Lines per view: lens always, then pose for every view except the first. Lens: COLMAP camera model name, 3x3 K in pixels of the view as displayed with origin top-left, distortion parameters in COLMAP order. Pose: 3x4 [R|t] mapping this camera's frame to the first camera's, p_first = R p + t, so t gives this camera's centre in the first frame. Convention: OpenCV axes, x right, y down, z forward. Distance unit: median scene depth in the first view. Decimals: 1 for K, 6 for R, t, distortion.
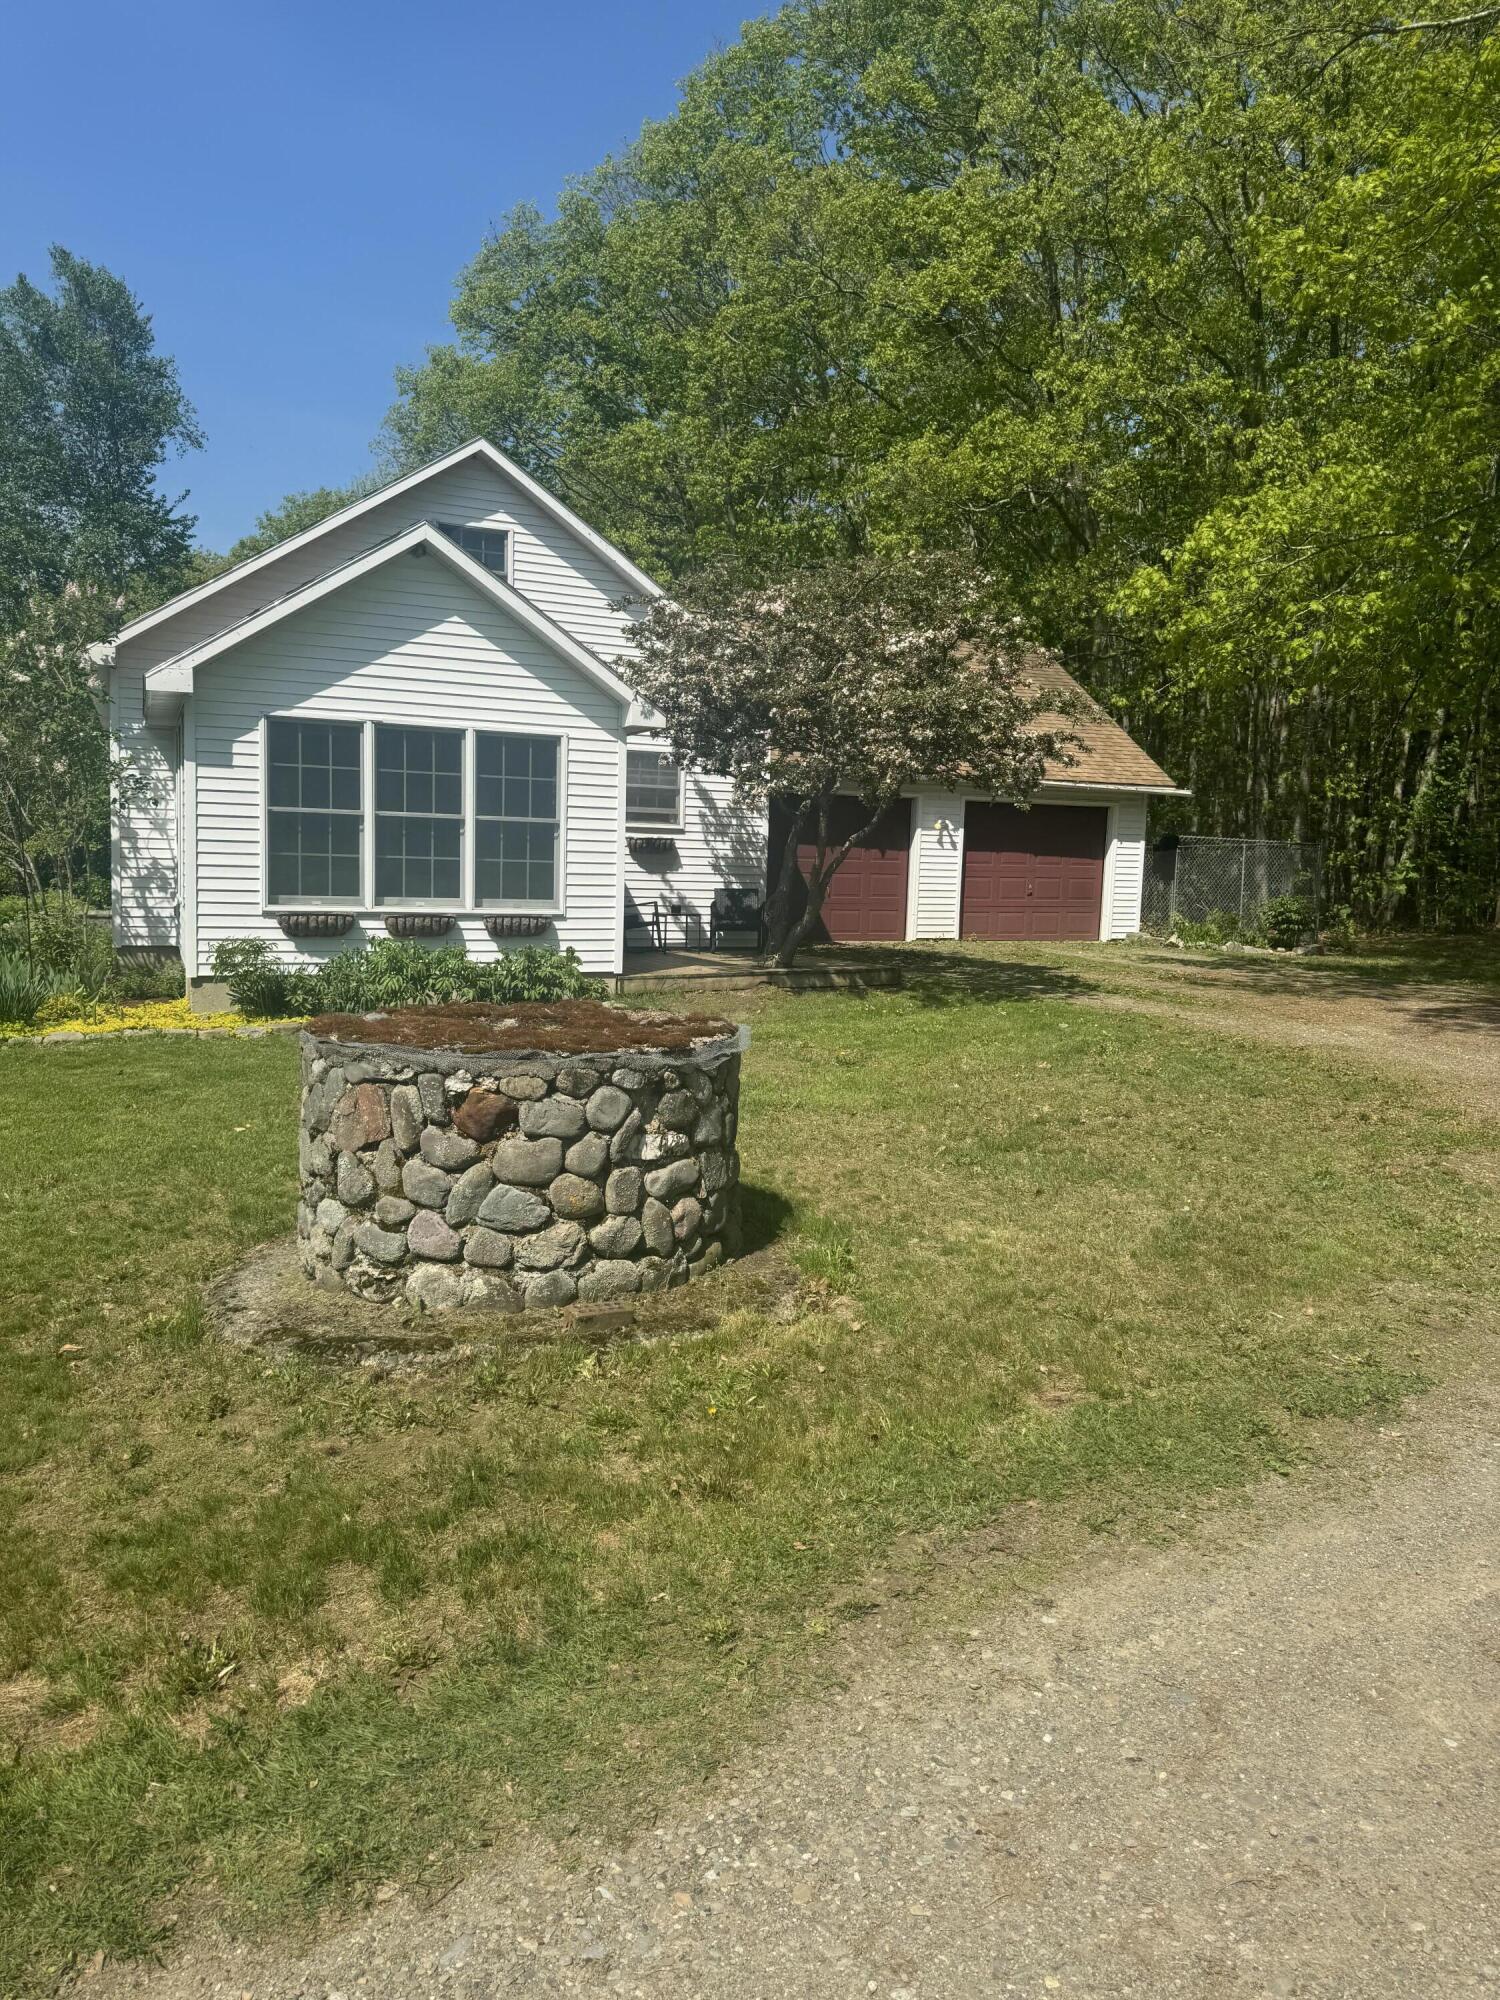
lens RADIAL K [[1418.5, 0, 750.0], [0, 1418.5, 1000.0], [0, 0, 1]] dist [0.111922, -0.173688]
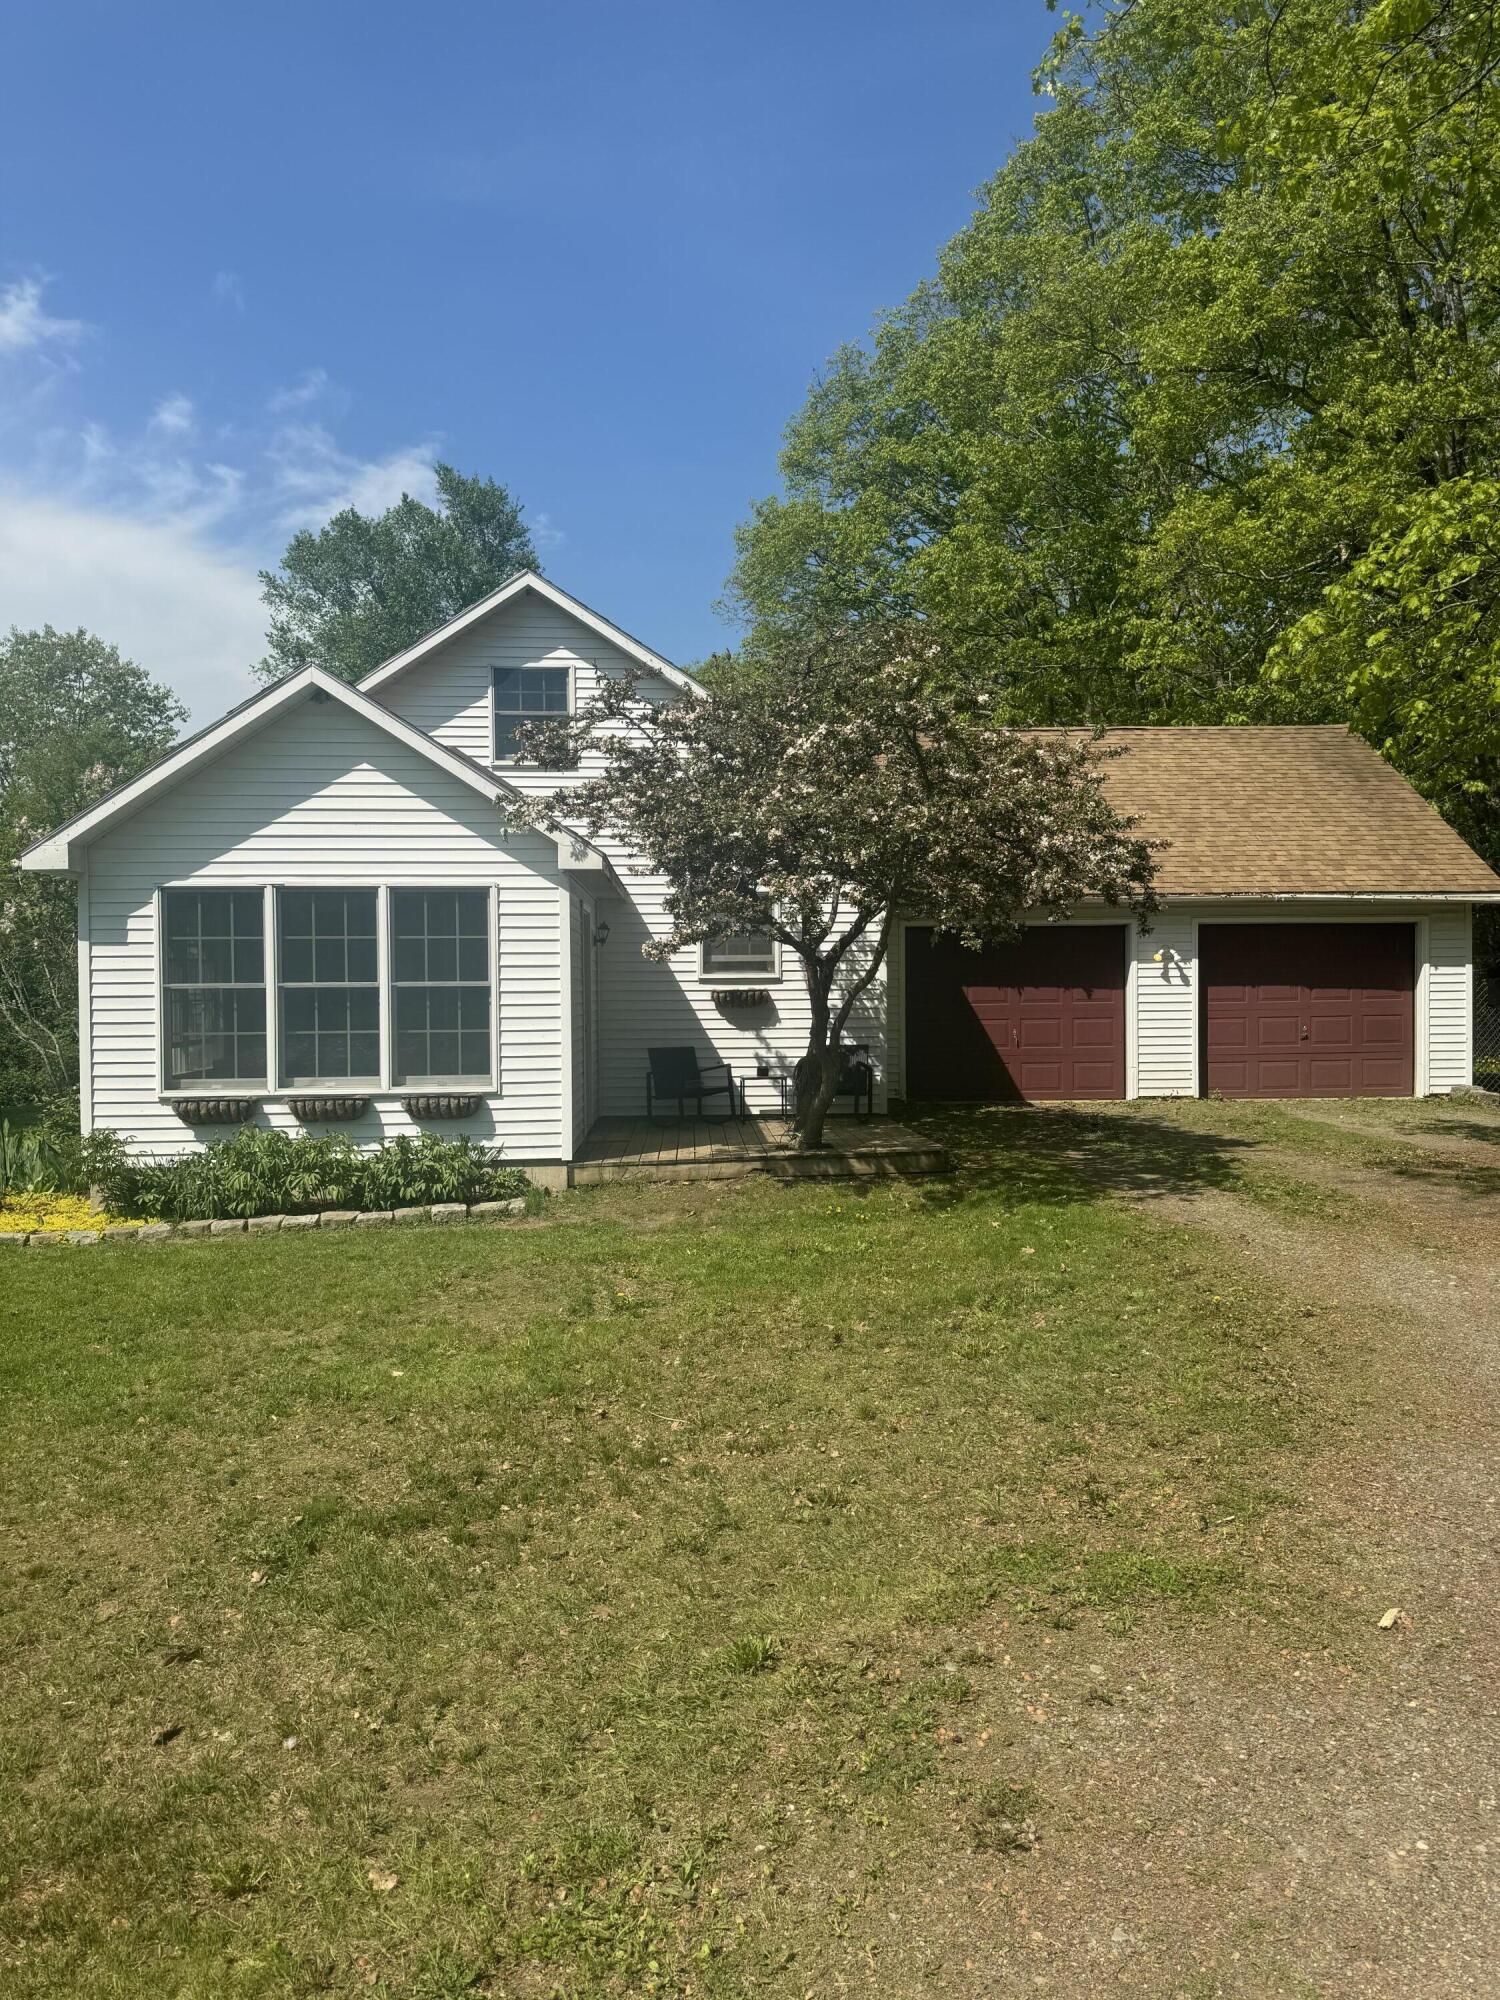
lens RADIAL K [[1418.5, 0, 750.0], [0, 1418.5, 1000.0], [0, 0, 1]] dist [0.111922, -0.173688]
pose [[0.932963, -0.032294, -0.358521, 0.320492], [-0.000453, 0.995862, -0.090880, -0.037764], [0.359973, 0.084950, 0.929087, 0.256967]]
